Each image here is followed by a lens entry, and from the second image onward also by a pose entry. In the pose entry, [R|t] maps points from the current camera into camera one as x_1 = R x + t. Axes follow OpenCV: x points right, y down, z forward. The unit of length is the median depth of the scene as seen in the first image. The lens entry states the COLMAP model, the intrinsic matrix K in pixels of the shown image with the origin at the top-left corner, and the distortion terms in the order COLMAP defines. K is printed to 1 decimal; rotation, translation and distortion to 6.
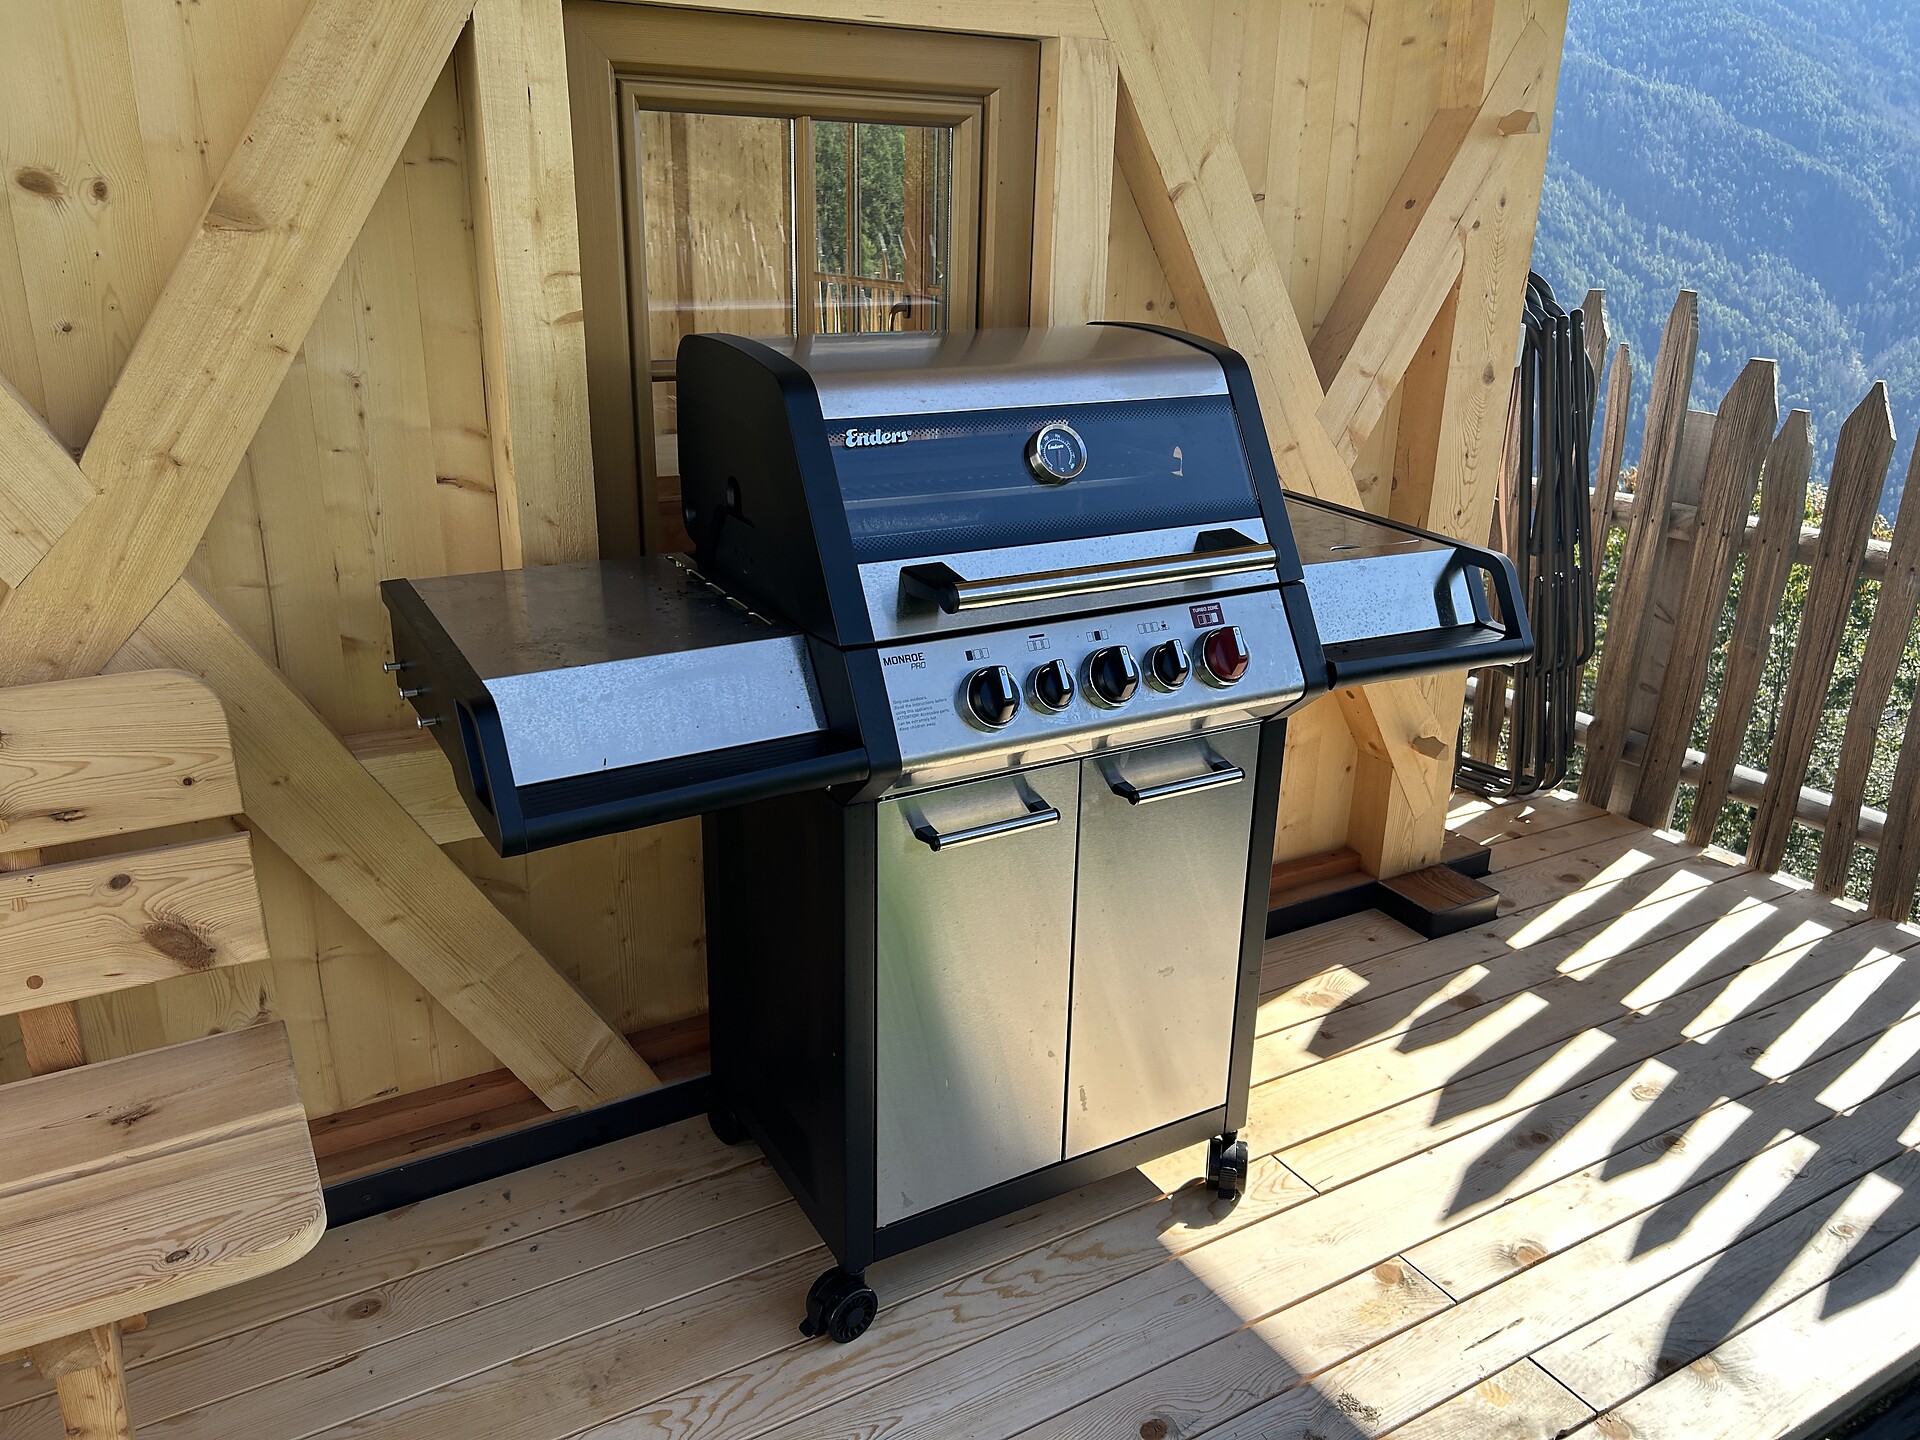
lens RADIAL K [[1436.4, 0, 969.6], [0, 1436.4, 728.9], [0, 0, 1]] dist [0.052104, -0.062376]
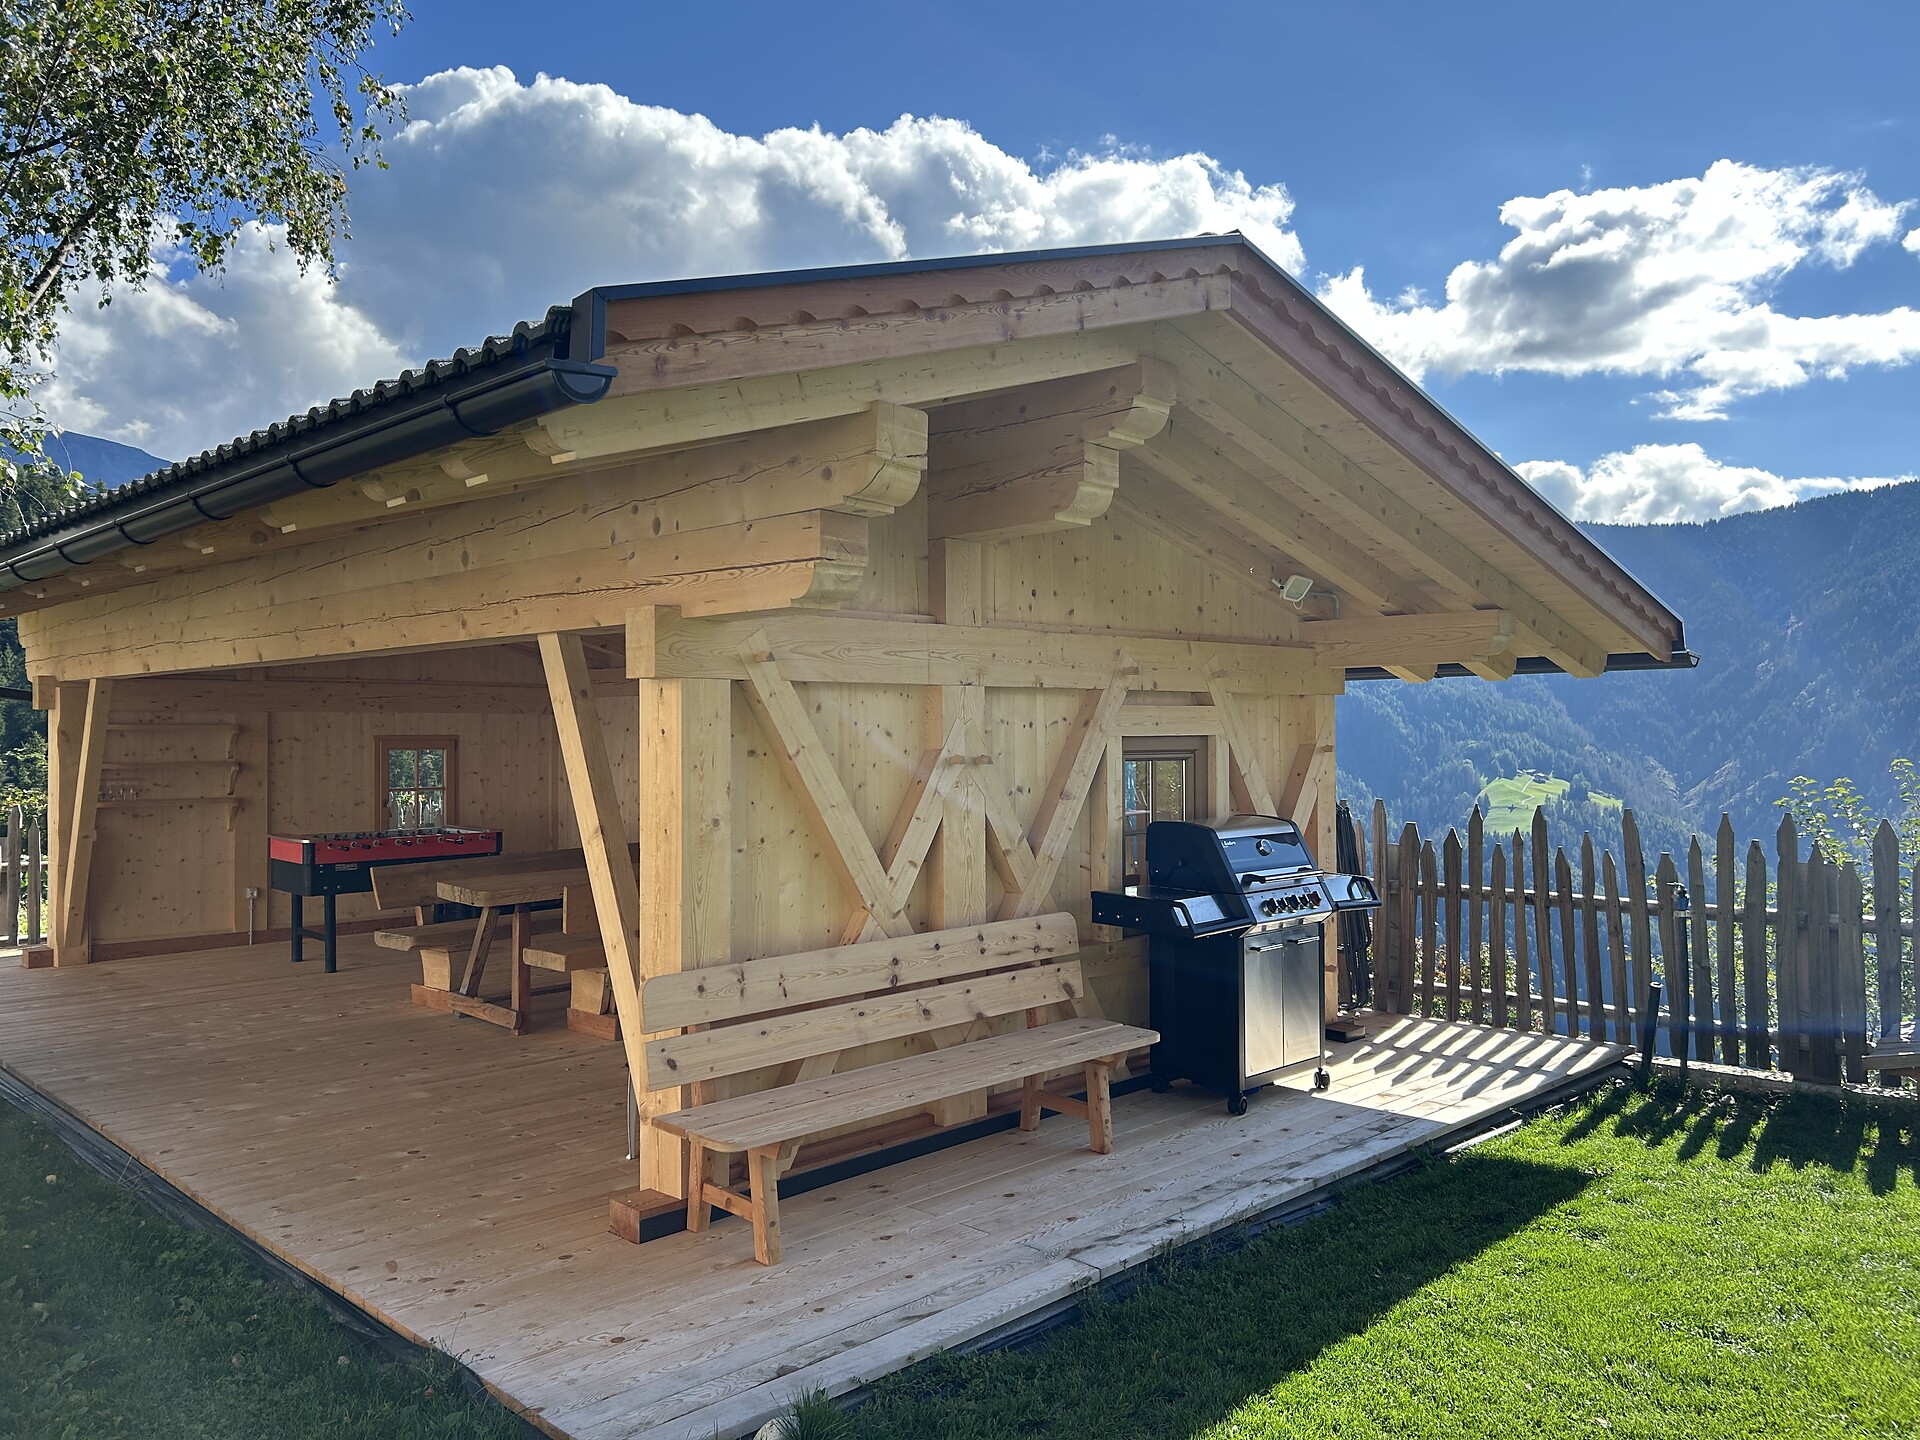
lens RADIAL K [[1436.4, 0, 969.6], [0, 1436.4, 728.9], [0, 0, 1]] dist [0.052104, -0.062376]
pose [[0.970567, -0.025933, 0.239431, -1.041518], [0.106728, 0.937543, -0.331093, 0.448122], [-0.215890, 0.346902, 0.912716, -1.559248]]
